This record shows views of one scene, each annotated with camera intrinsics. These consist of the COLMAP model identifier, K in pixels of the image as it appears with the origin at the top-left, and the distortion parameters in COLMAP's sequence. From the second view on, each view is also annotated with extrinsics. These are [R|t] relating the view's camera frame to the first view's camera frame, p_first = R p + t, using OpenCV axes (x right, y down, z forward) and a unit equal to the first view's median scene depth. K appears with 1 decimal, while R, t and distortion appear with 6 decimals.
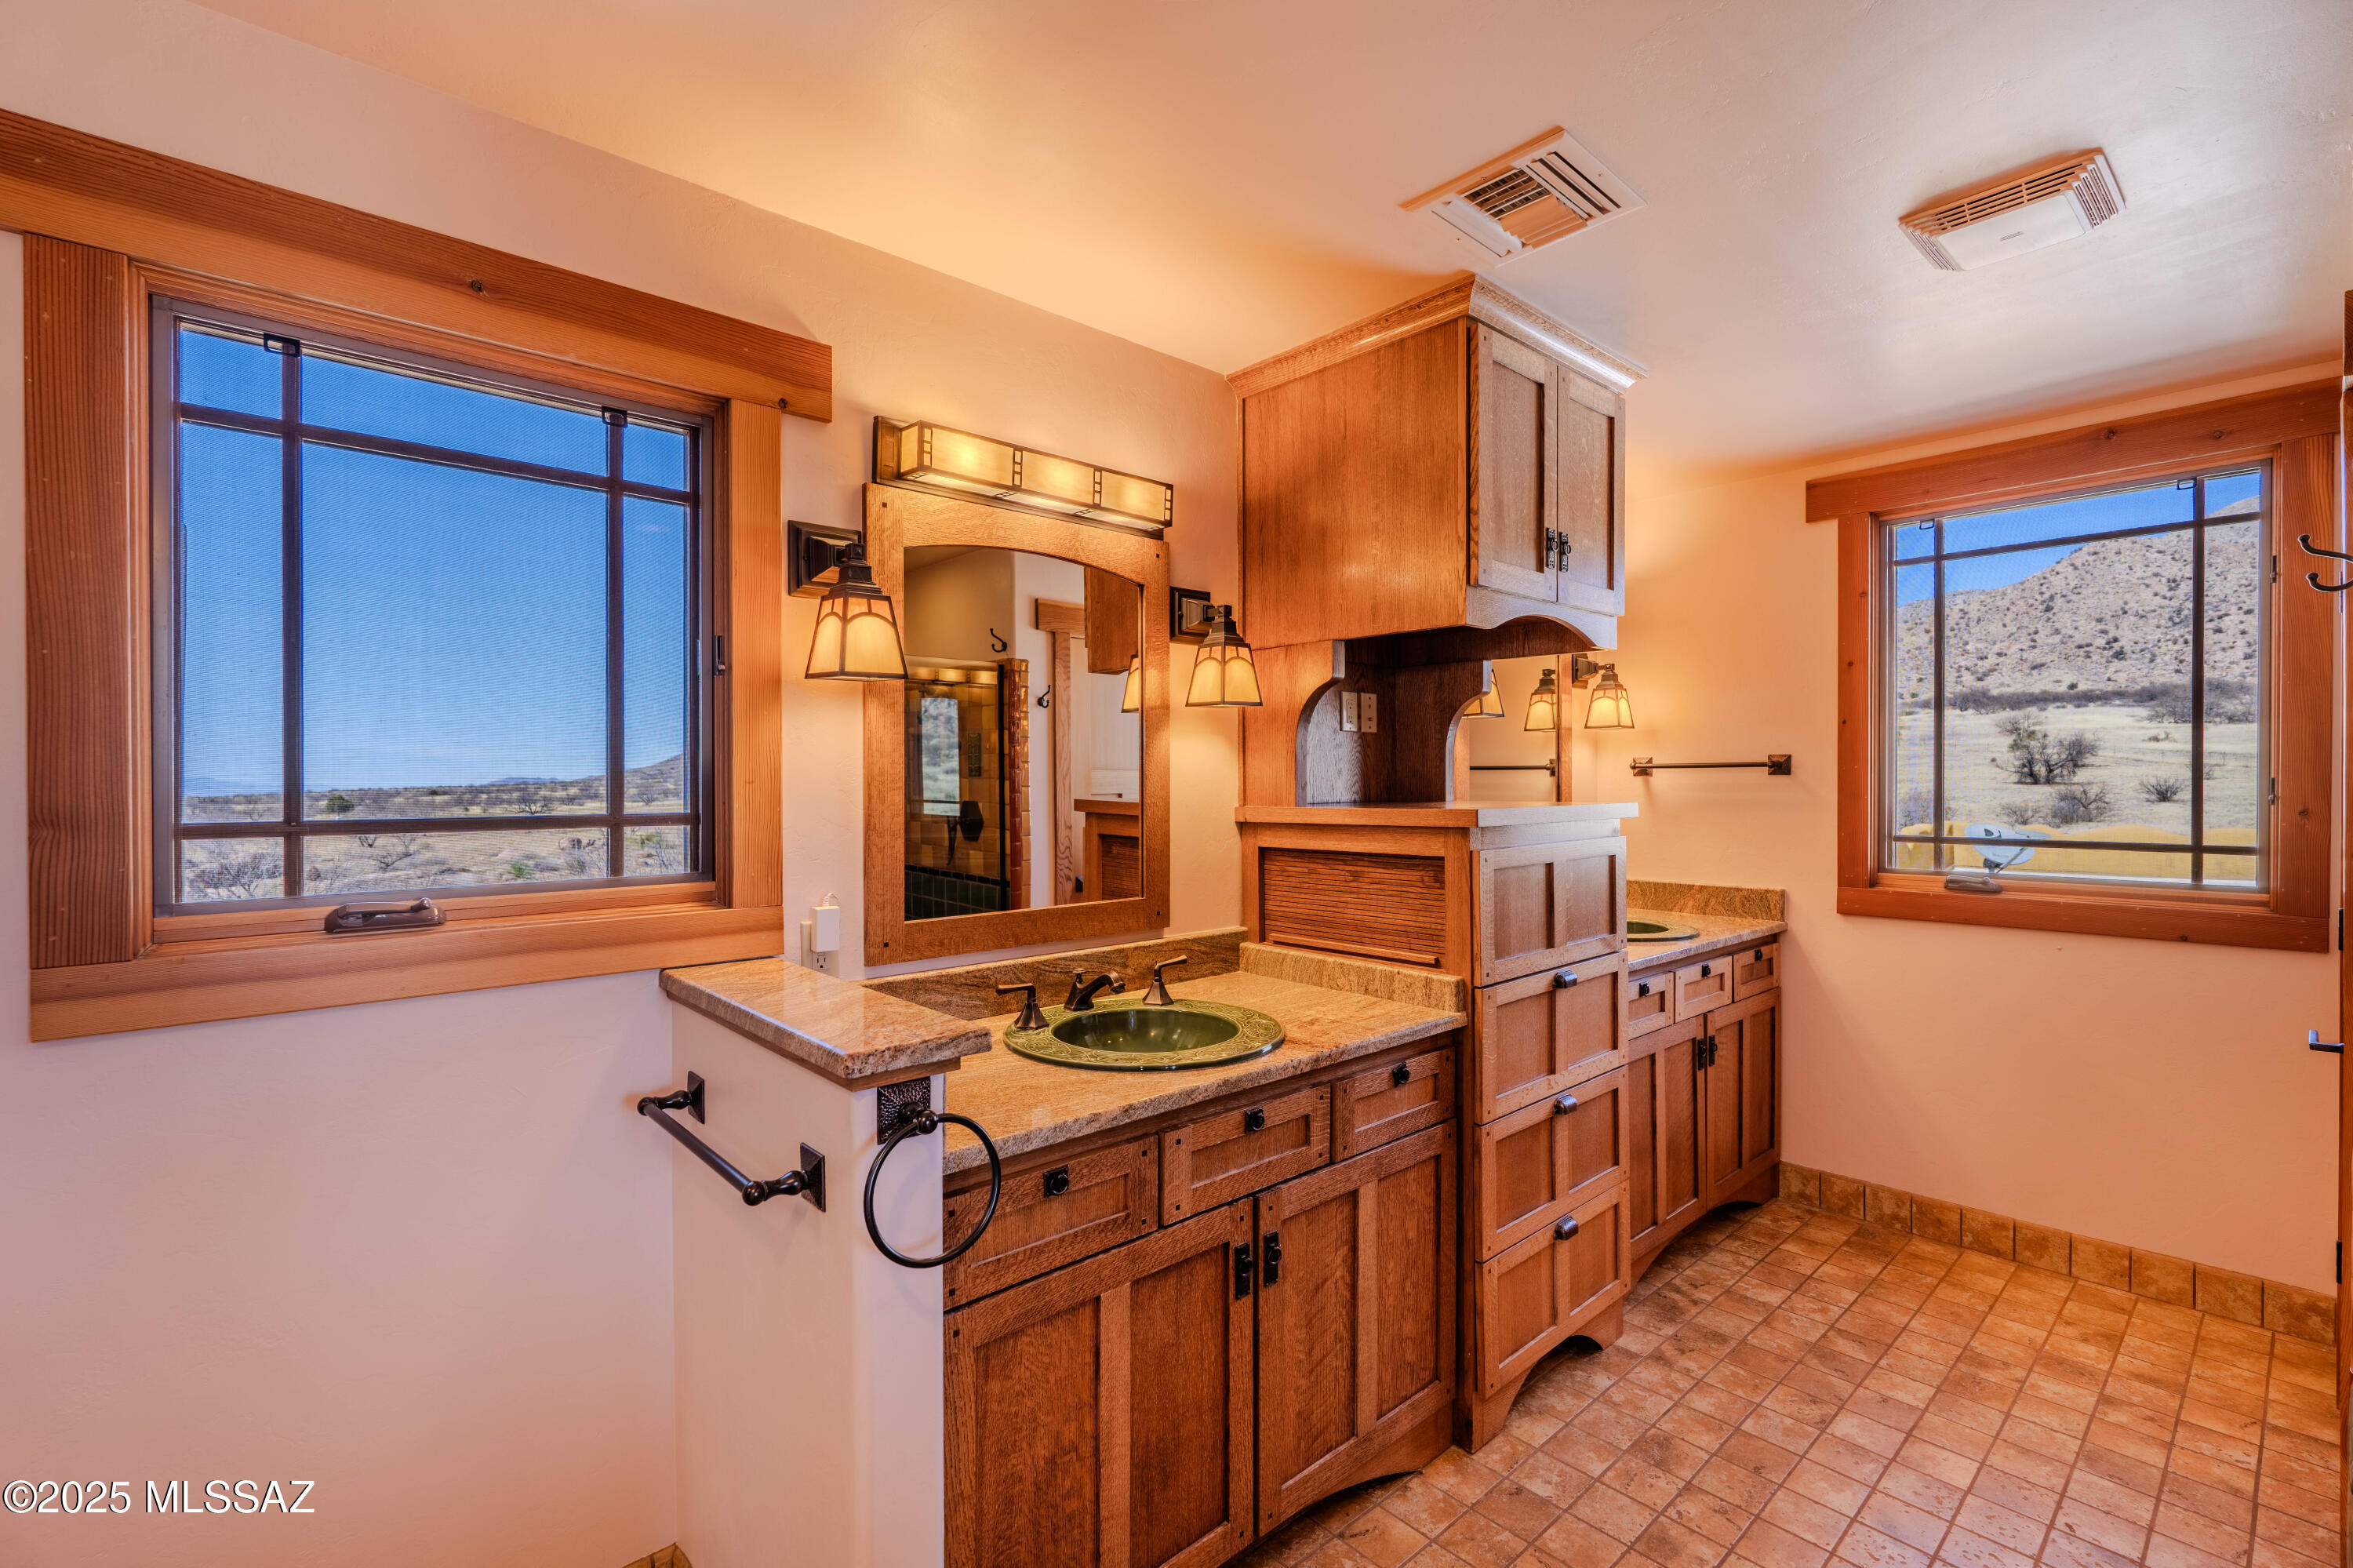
lens RADIAL K [[1026.3, 0, 1164.8], [0, 1026.3, 777.8], [0, 0, 1]] dist [-0.001301, -0.000425]
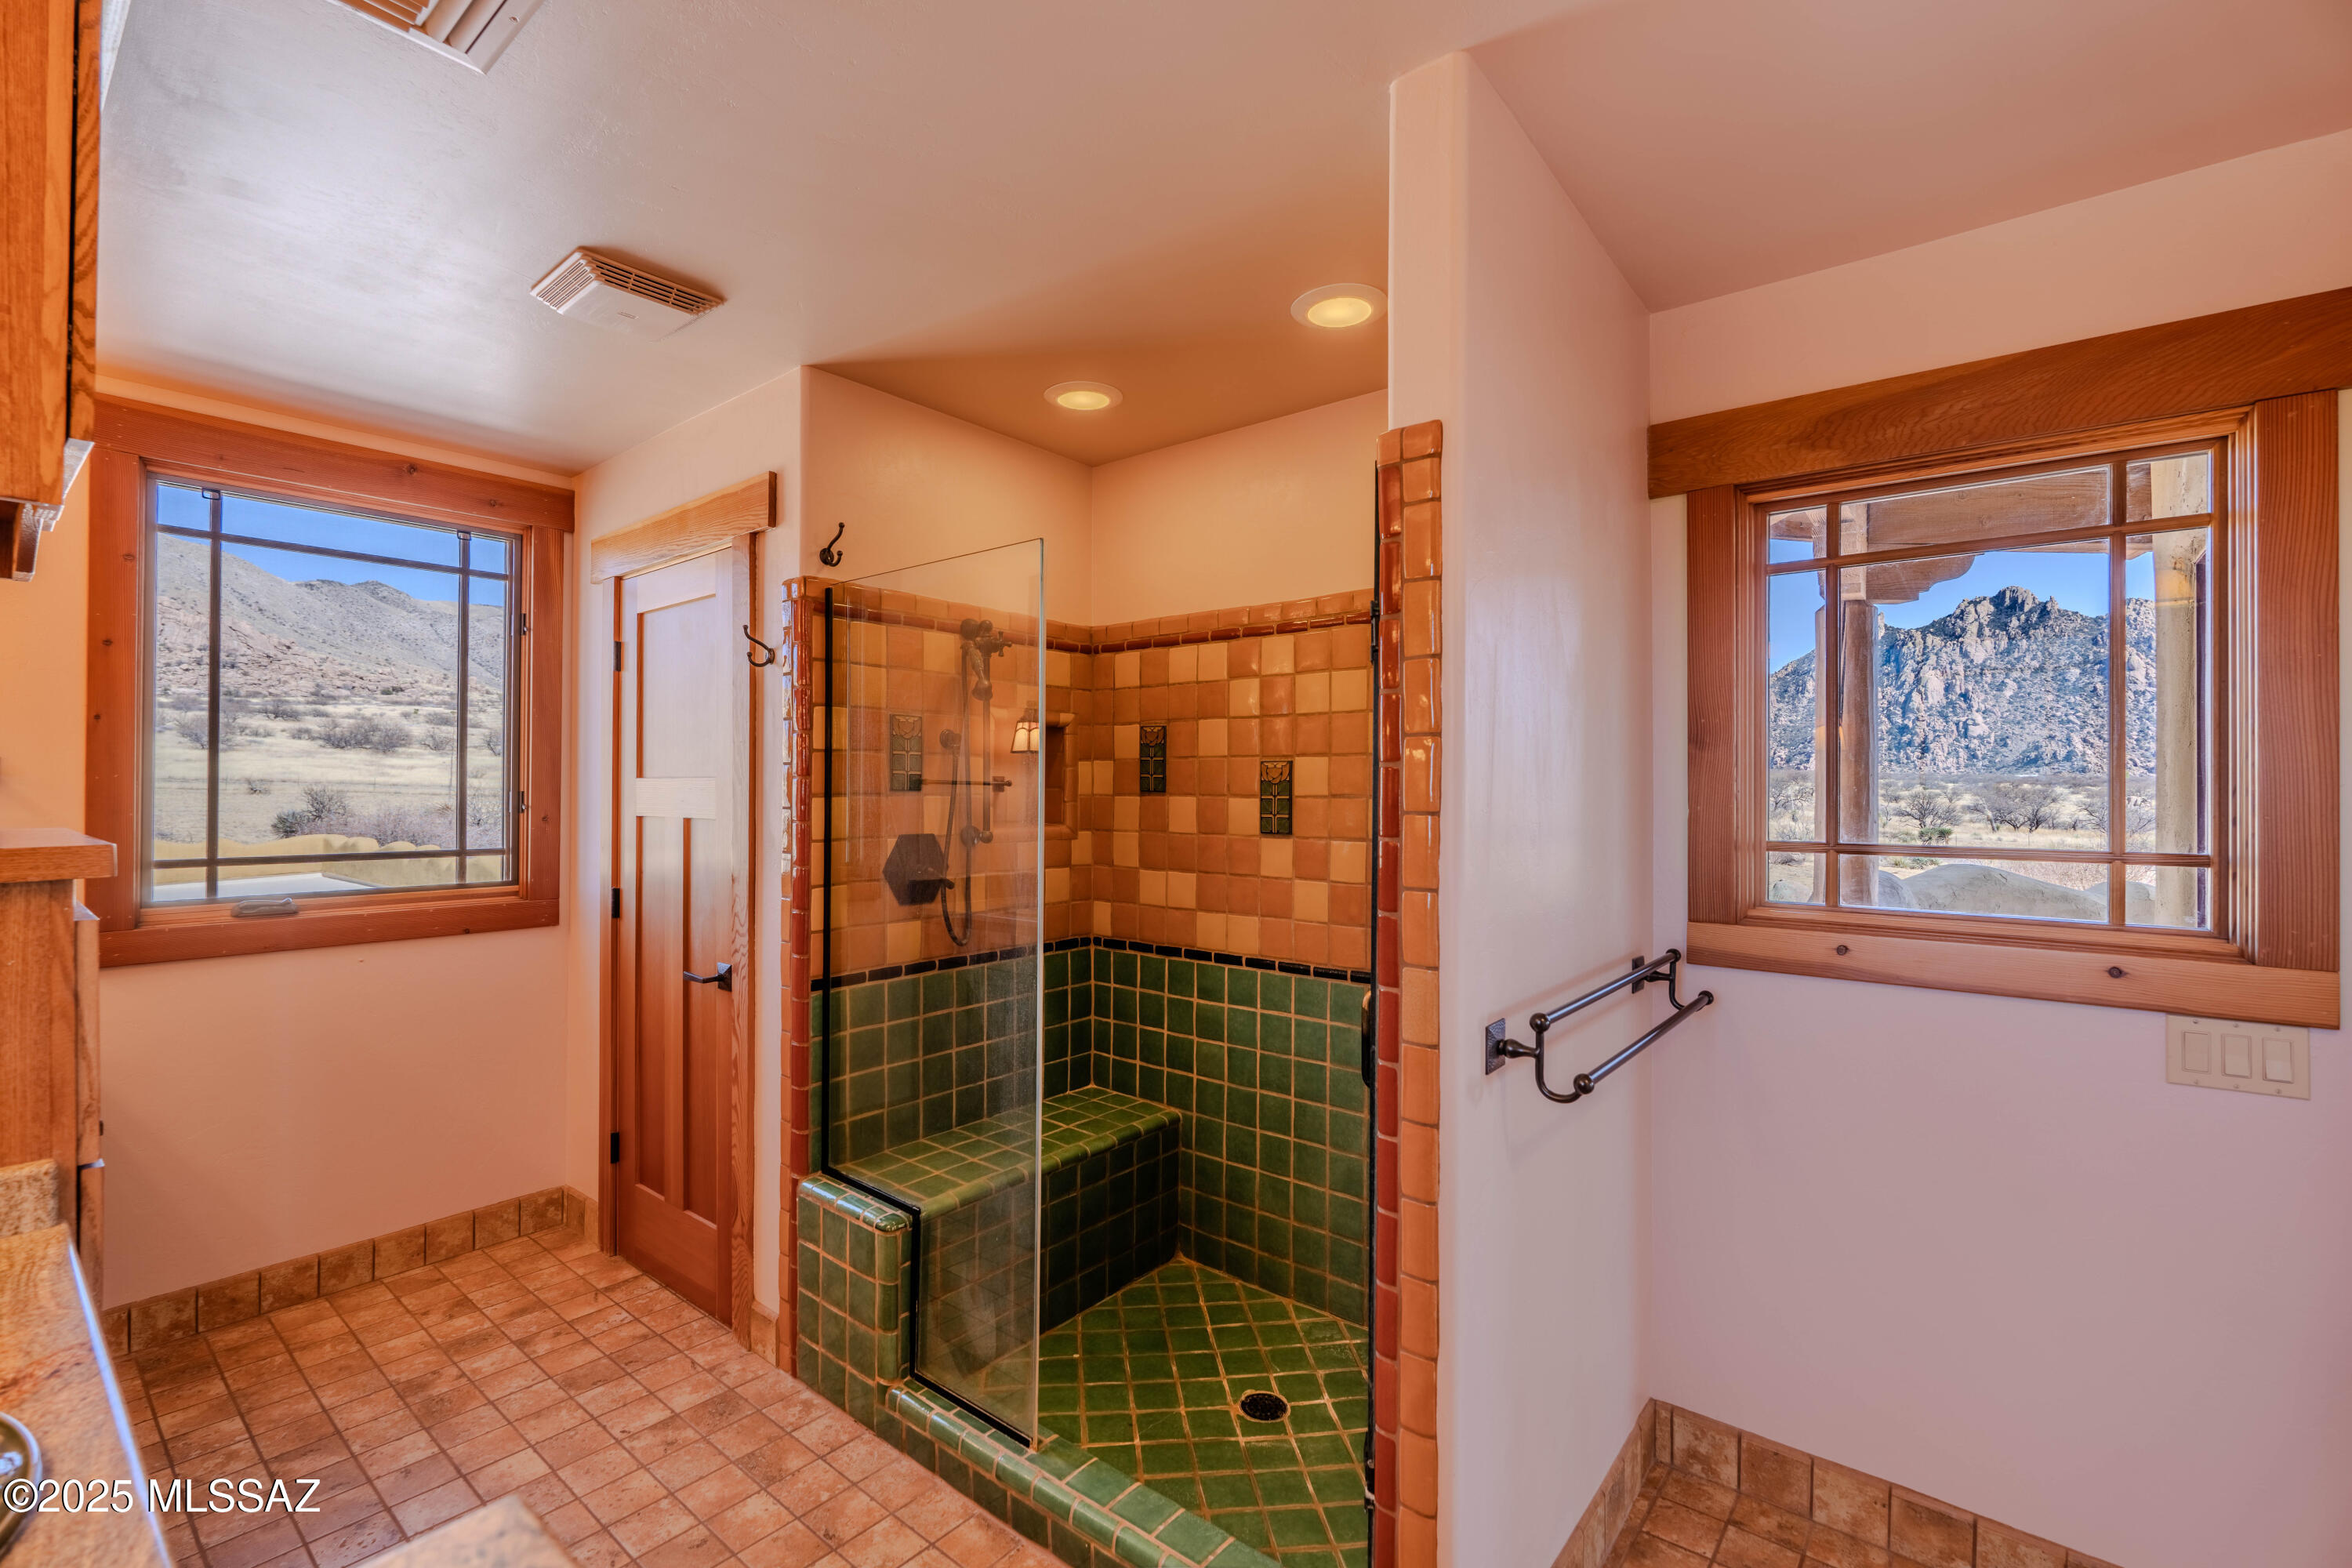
lens RADIAL K [[1025.8, 0, 1168.9], [0, 1025.8, 788.8], [0, 0, 1]] dist [-0.001301, -0.000425]
pose [[-0.160848, 0.005769, 0.986962, -0.269862], [-0.001916, 0.999979, -0.006158, 0.002894], [-0.986977, -0.002881, -0.160833, 0.416290]]
